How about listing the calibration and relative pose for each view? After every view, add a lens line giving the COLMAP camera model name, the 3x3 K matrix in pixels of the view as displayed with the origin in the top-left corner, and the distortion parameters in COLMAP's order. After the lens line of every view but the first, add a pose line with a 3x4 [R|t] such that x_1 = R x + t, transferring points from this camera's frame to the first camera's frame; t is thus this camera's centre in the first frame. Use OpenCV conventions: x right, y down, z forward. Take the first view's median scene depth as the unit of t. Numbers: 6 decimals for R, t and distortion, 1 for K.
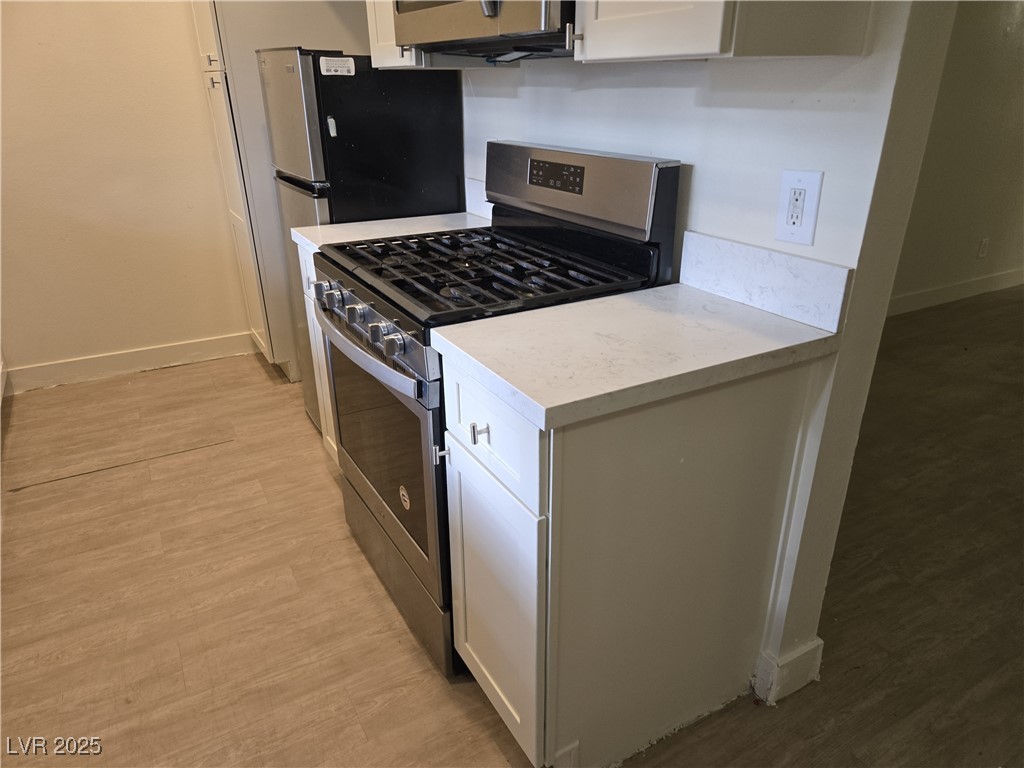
lens RADIAL K [[687.6, 0, 517.8], [0, 687.6, 392.4], [0, 0, 1]] dist [0.070372, -0.054802]
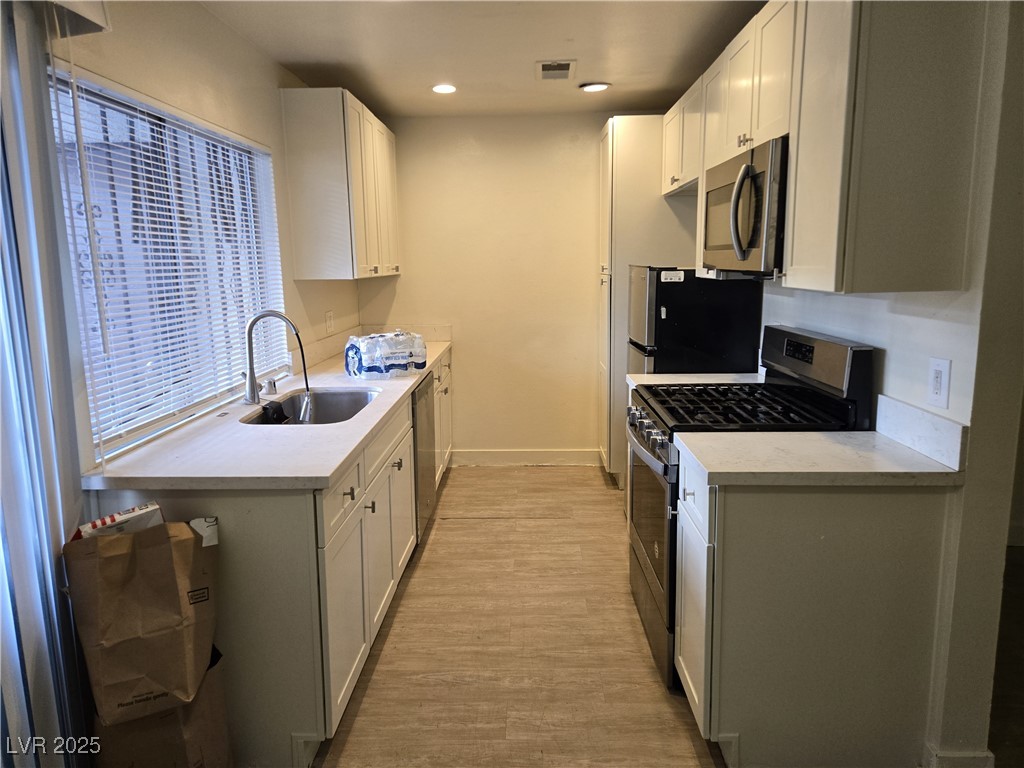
lens RADIAL K [[687.6, 0, 506.9], [0, 687.6, 369.9], [0, 0, 1]] dist [0.070372, -0.054802]
pose [[0.851325, 0.073338, -0.519488, 0.268818], [-0.202667, 0.959289, -0.196699, 0.120616], [0.483913, 0.272738, 0.831530, -0.442364]]
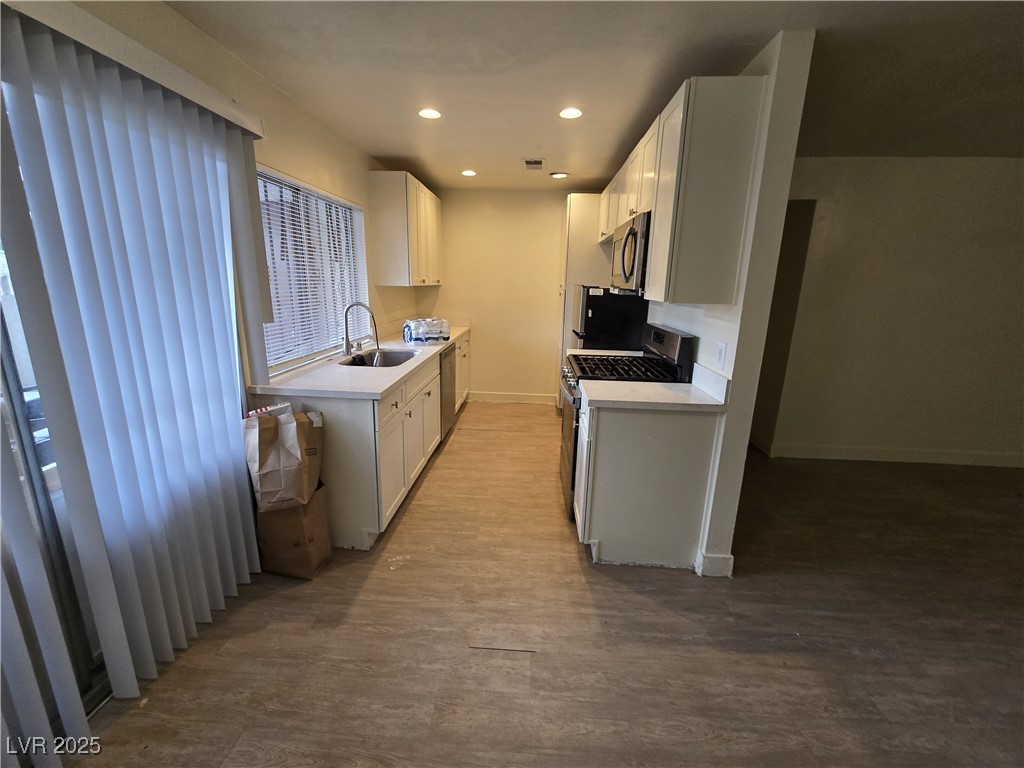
lens RADIAL K [[423.7, 0, 505.5], [0, 423.7, 383.0], [0, 0, 1]] dist [-0.003556, 0.002081]
pose [[0.831511, 0.151450, -0.534465, 0.402789], [-0.248998, 0.961666, -0.114881, 0.143758], [0.496578, 0.228606, 0.837347, -0.470558]]
